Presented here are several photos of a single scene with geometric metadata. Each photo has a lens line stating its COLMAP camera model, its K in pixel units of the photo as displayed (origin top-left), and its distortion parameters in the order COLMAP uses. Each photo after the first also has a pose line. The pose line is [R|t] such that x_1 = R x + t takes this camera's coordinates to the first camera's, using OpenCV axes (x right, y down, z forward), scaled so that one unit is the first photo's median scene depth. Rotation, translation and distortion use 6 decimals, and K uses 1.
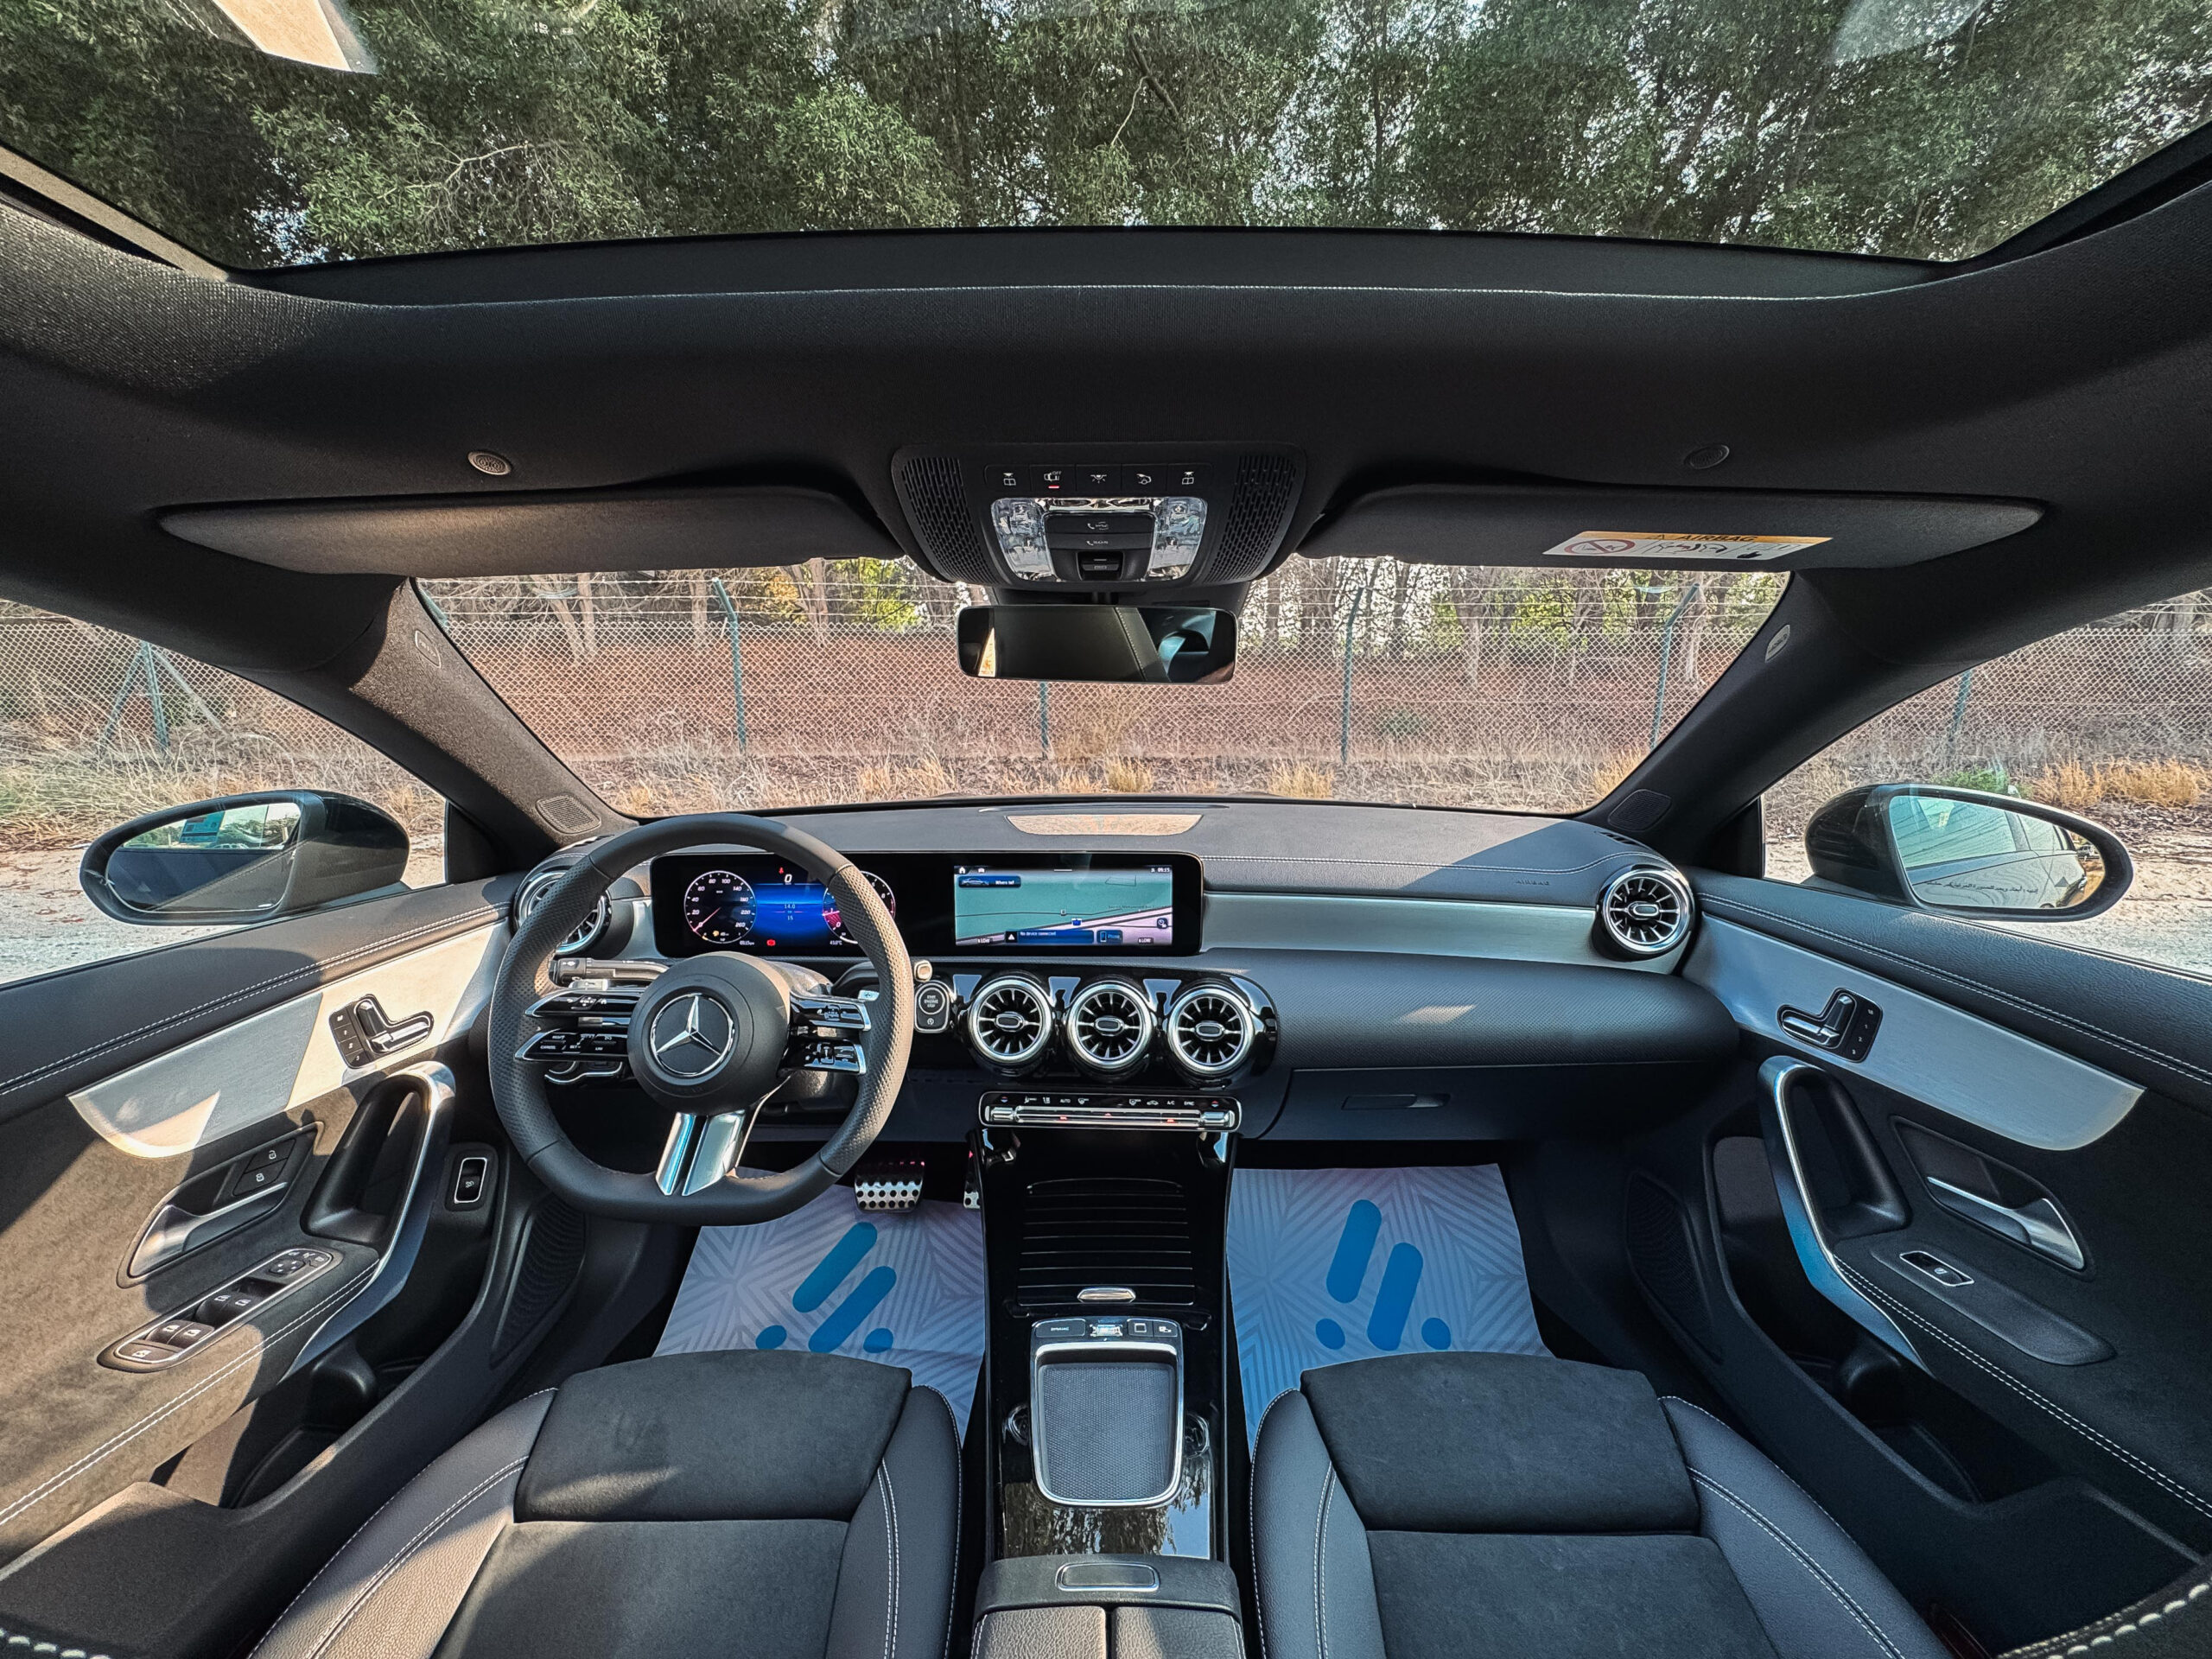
lens RADIAL K [[903.6, 0, 1097.7], [0, 903.6, 829.1], [0, 0, 1]] dist [0.008839, 0.000125]
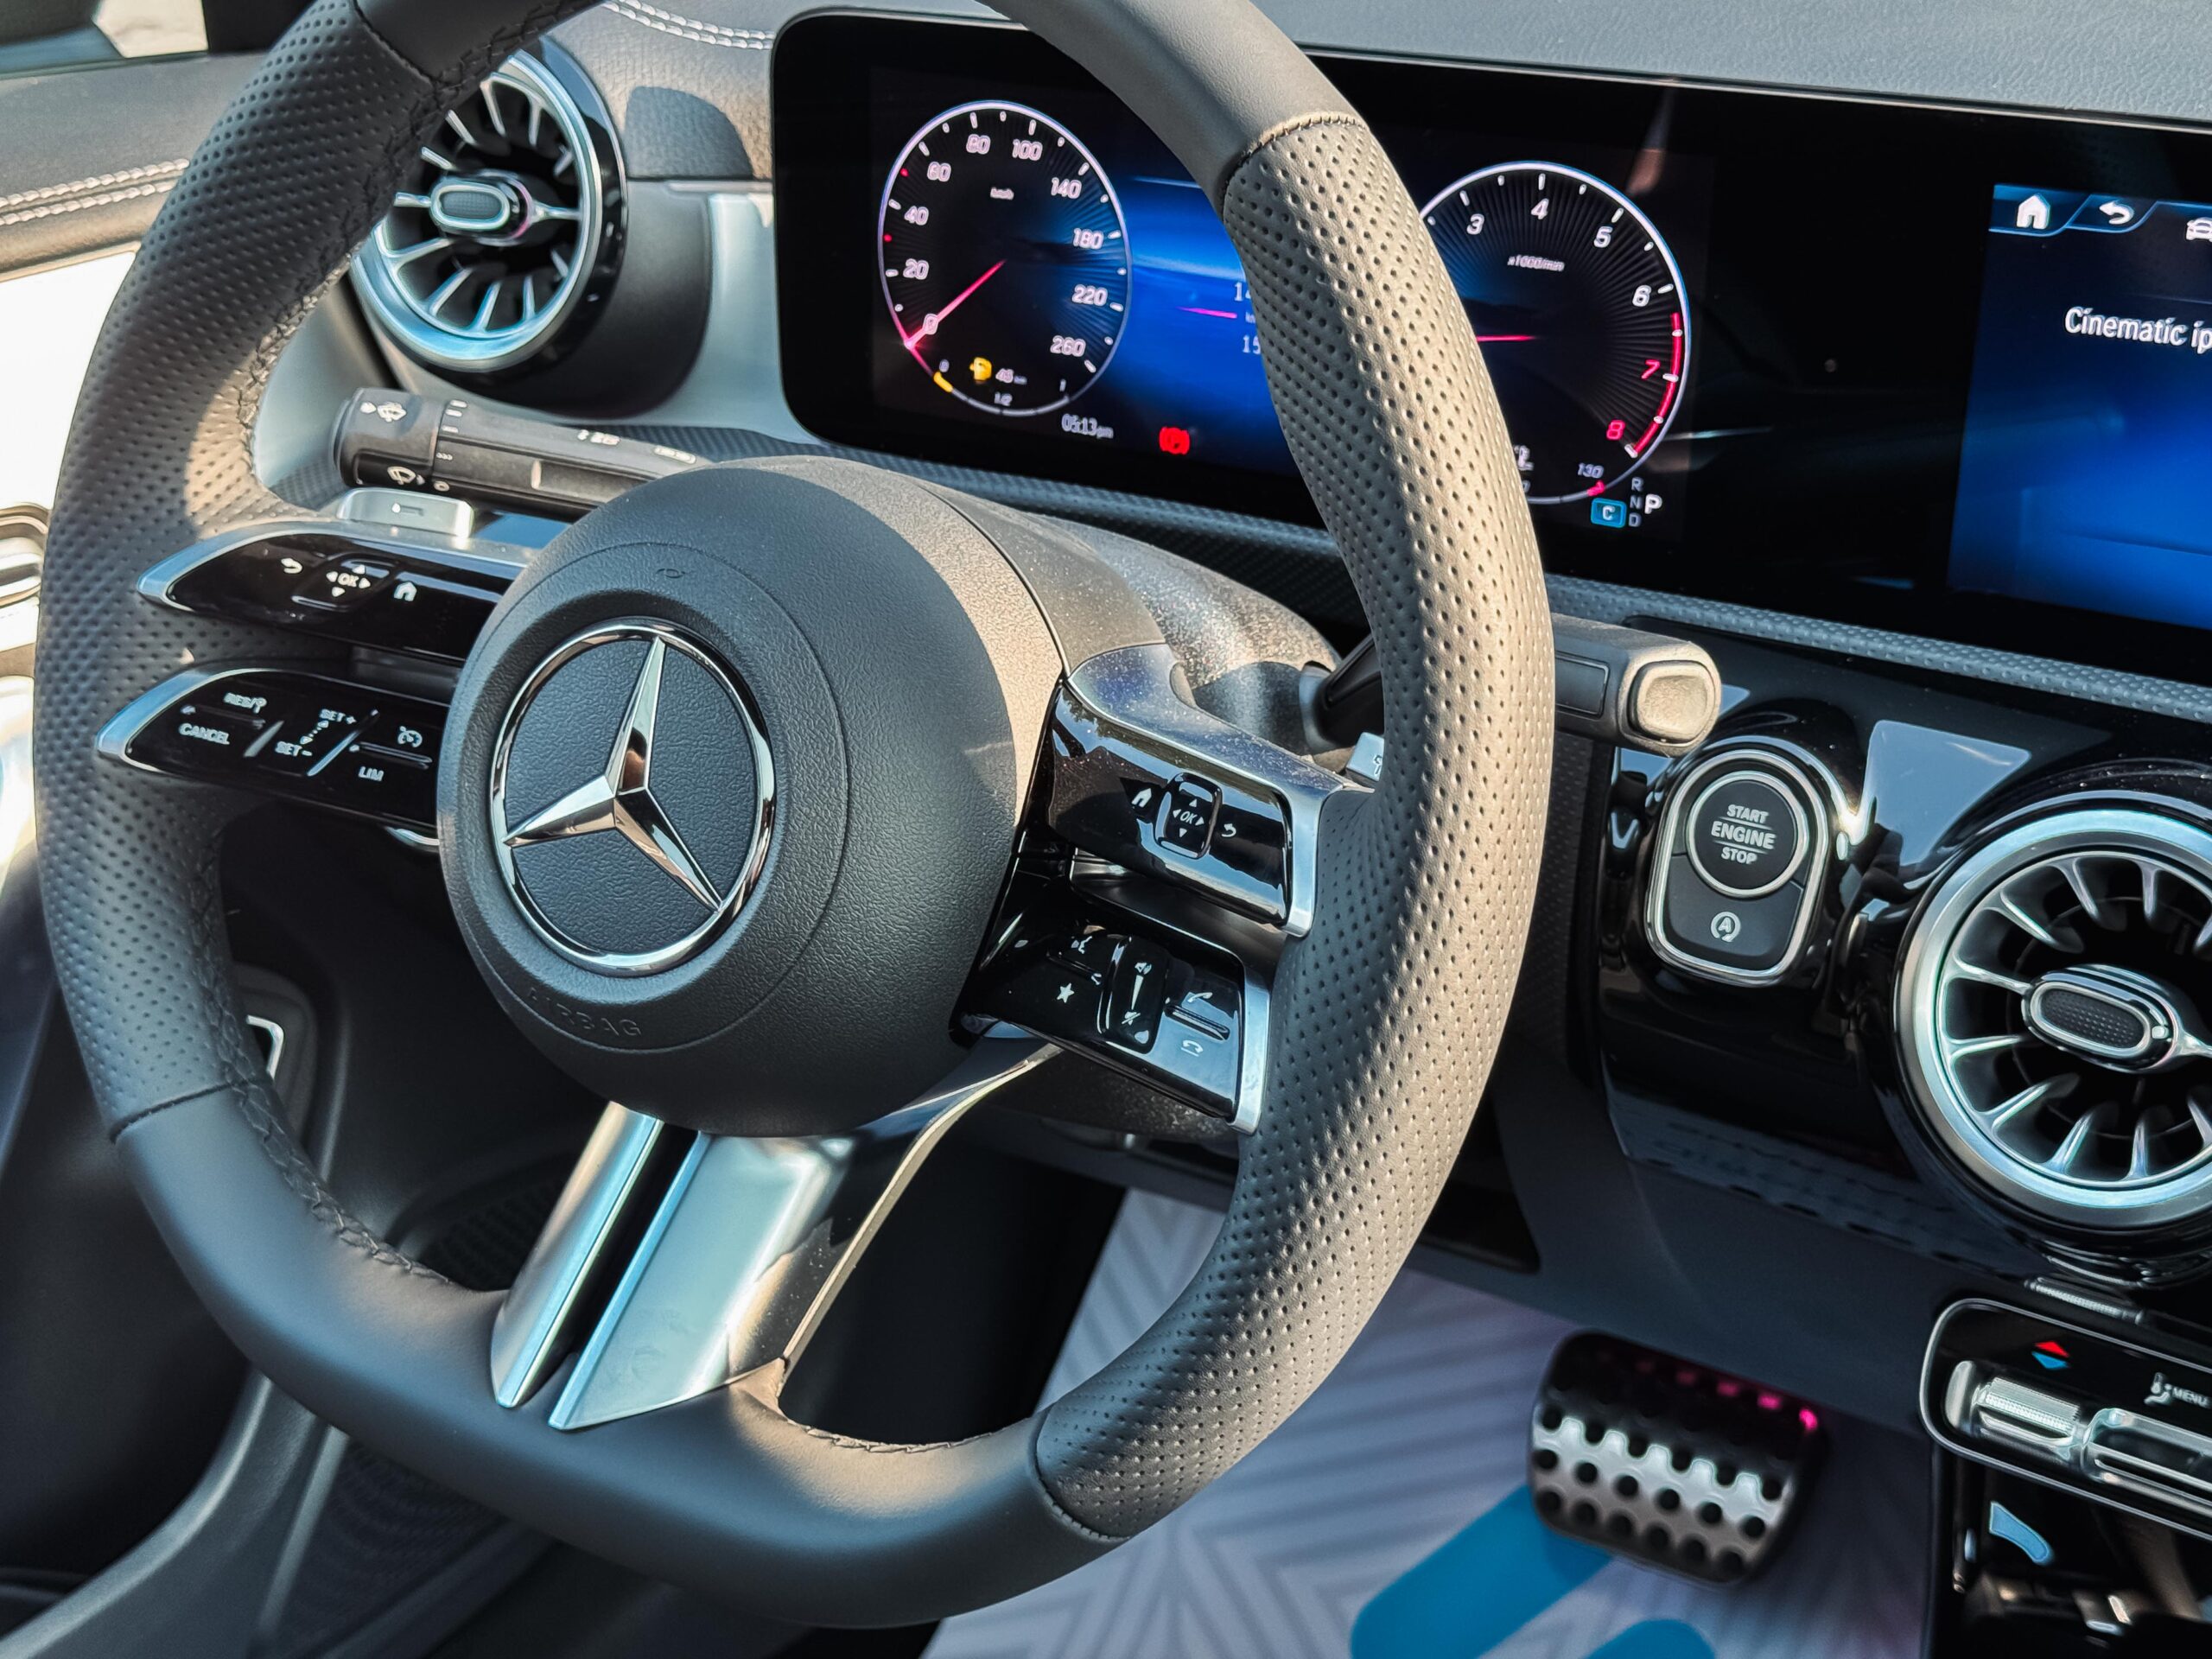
lens RADIAL K [[3160.6, 0, 1132.0], [0, 3160.6, 837.9], [0, 0, 1]] dist [0.105412, 0.002975]
pose [[0.848839, 0.206022, -0.486855, 0.052439], [-0.079713, 0.960288, 0.267383, 0.006721], [0.522608, -0.188156, 0.831552, 0.317241]]
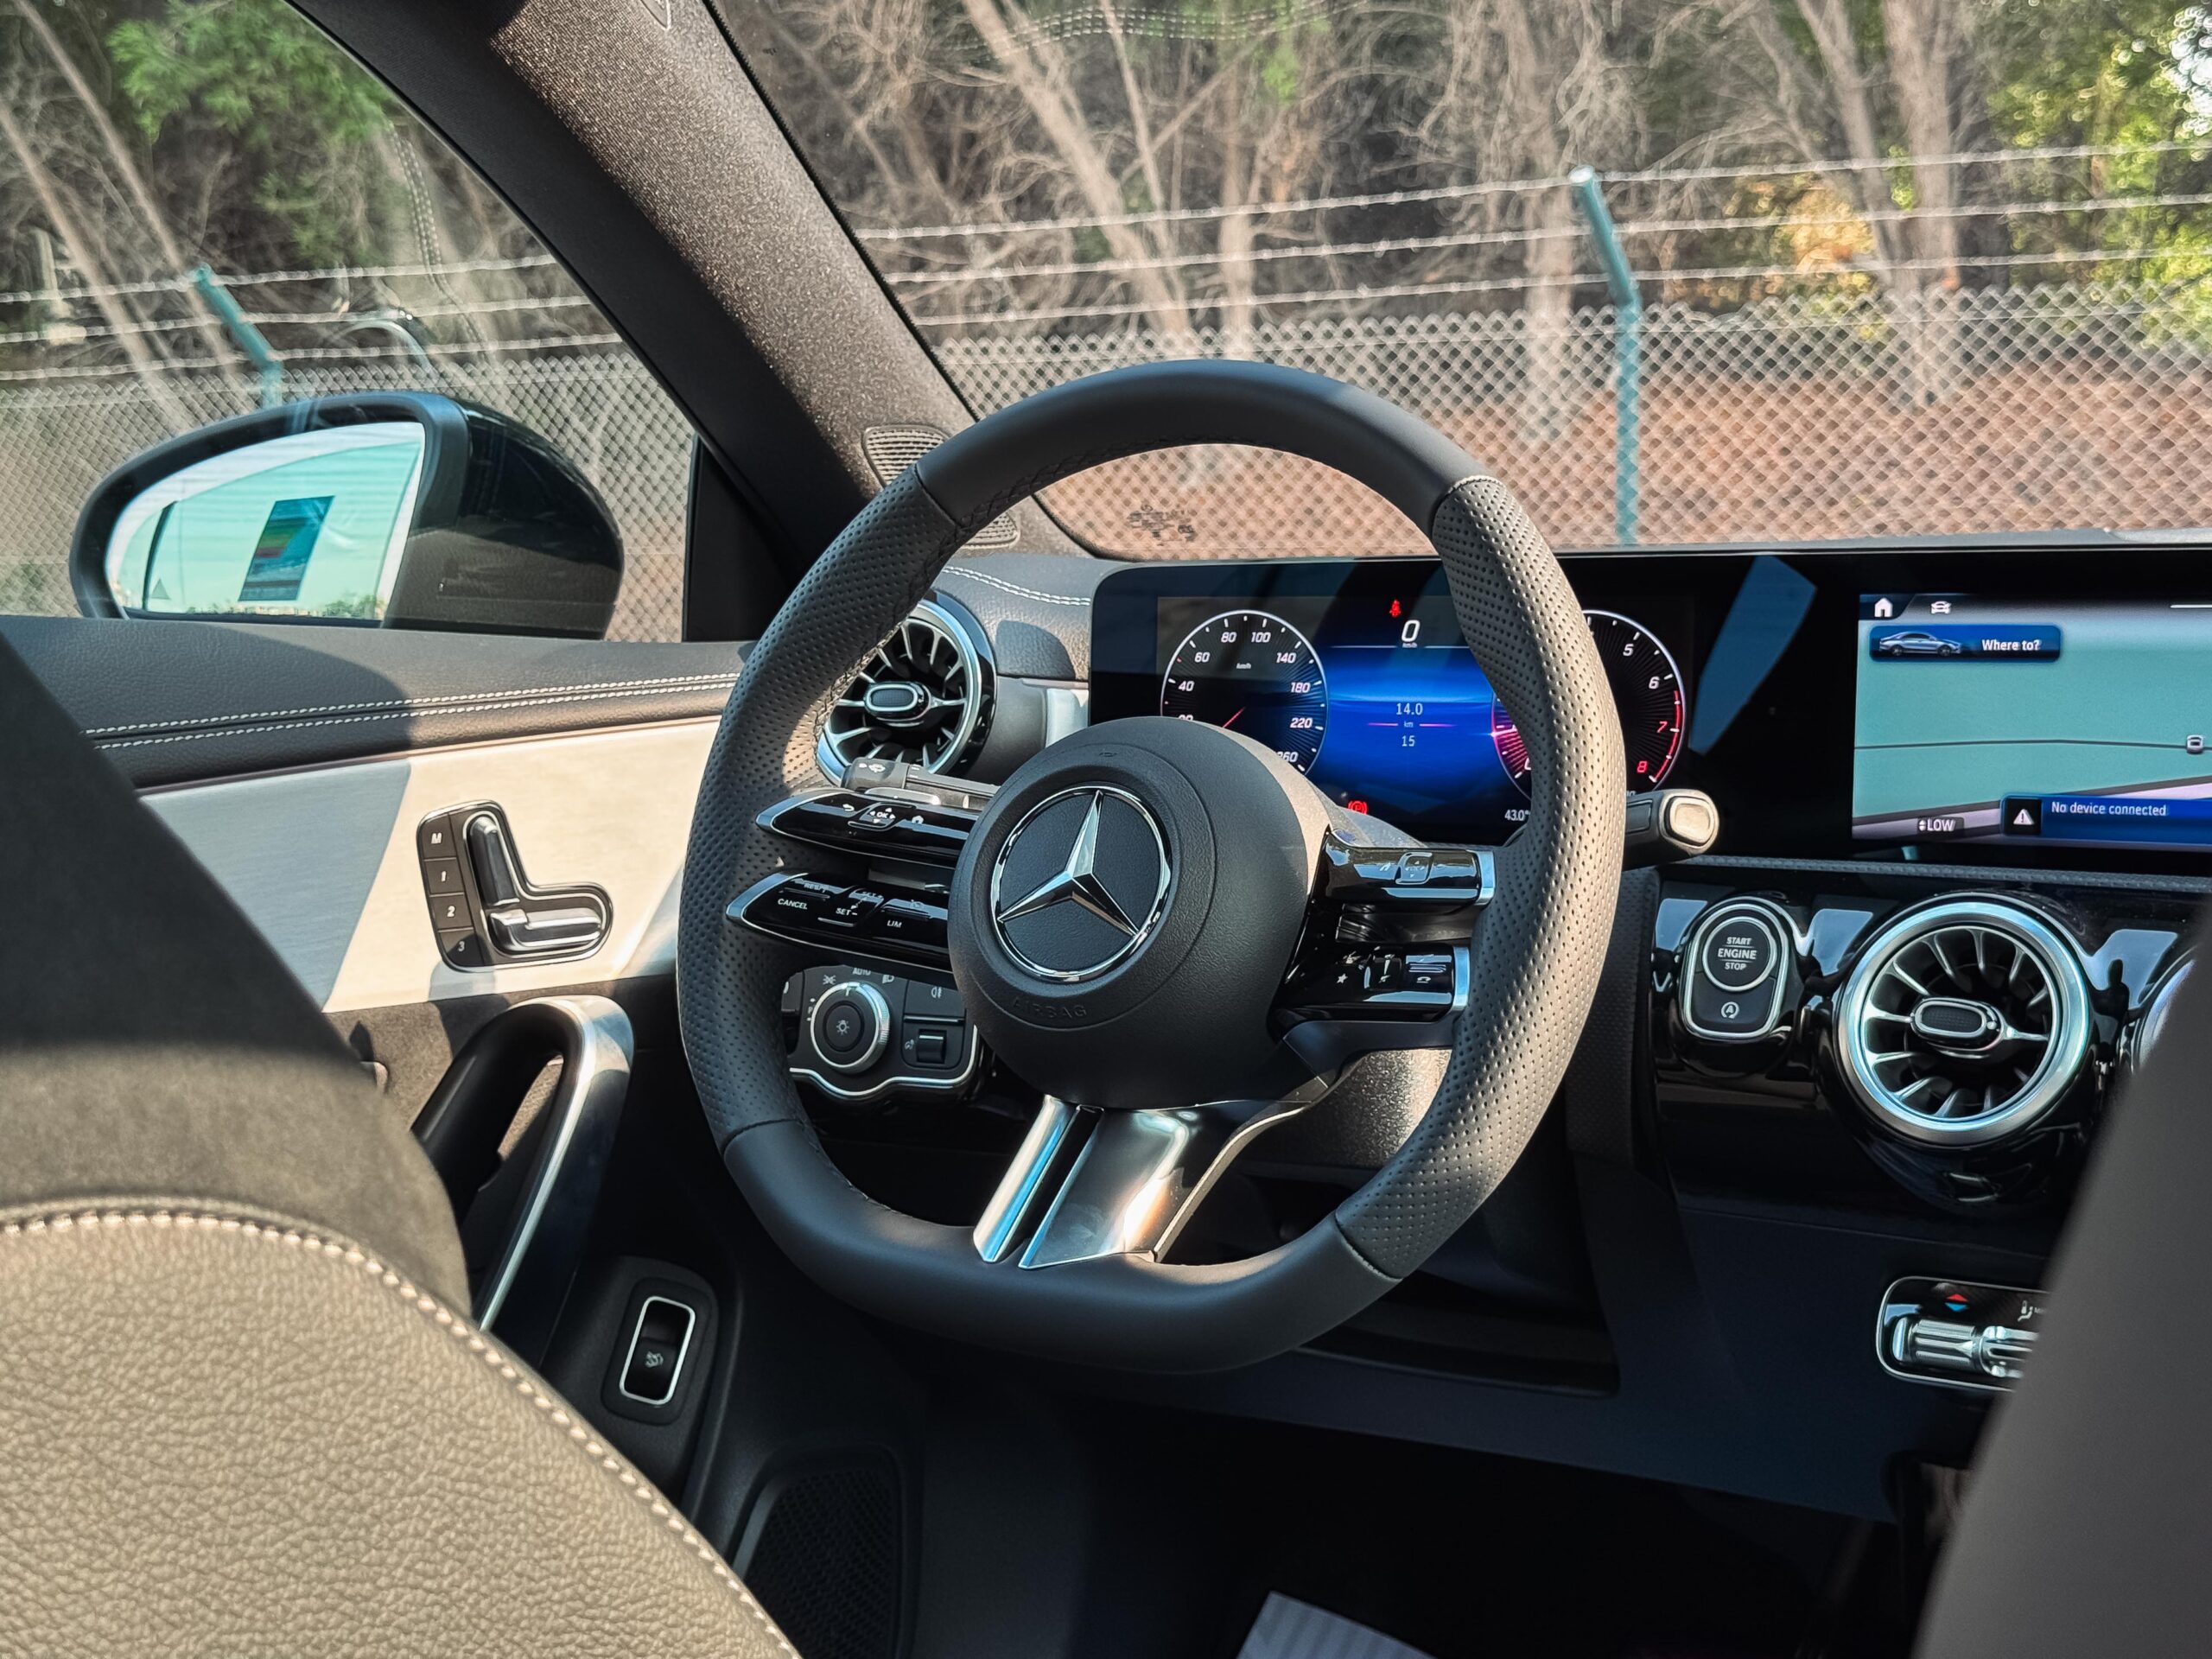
lens RADIAL K [[3160.6, 0, 1132.0], [0, 3160.6, 837.9], [0, 0, 1]] dist [0.105412, 0.002975]
pose [[0.852306, 0.039412, -0.521557, 0.242651], [-0.081821, 0.994927, -0.058526, 0.235027], [0.516604, 0.092556, 0.851207, -0.138507]]
